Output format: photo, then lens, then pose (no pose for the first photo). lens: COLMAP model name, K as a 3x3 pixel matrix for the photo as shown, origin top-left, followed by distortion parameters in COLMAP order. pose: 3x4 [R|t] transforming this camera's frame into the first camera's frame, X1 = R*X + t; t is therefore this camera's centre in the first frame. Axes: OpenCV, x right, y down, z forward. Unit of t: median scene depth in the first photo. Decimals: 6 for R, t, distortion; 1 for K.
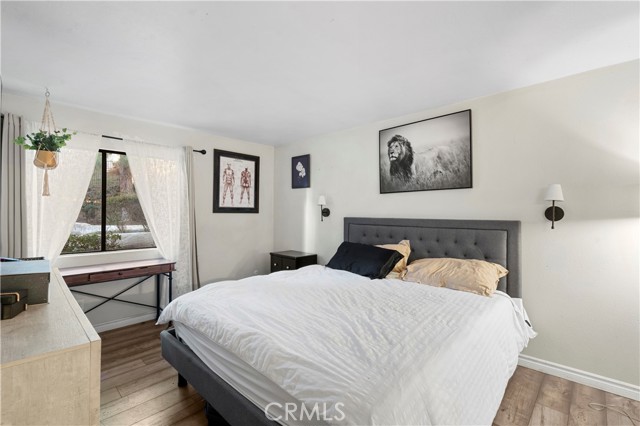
lens RADIAL K [[288.0, 0, 317.2], [0, 288.0, 213.8], [0, 0, 1]] dist [0.000750, 0.000073]
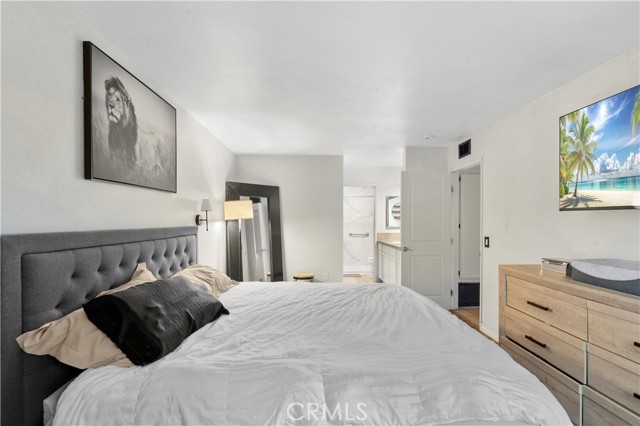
lens RADIAL K [[309.7, 0, 320.0], [0, 309.7, 213.0], [0, 0, 1]] dist [0.001751, 0.000547]
pose [[-0.731759, 0.006631, 0.681531, -0.425644], [-0.007640, 0.999810, -0.017931, -0.008824], [-0.681521, -0.018328, -0.731569, 1.201802]]
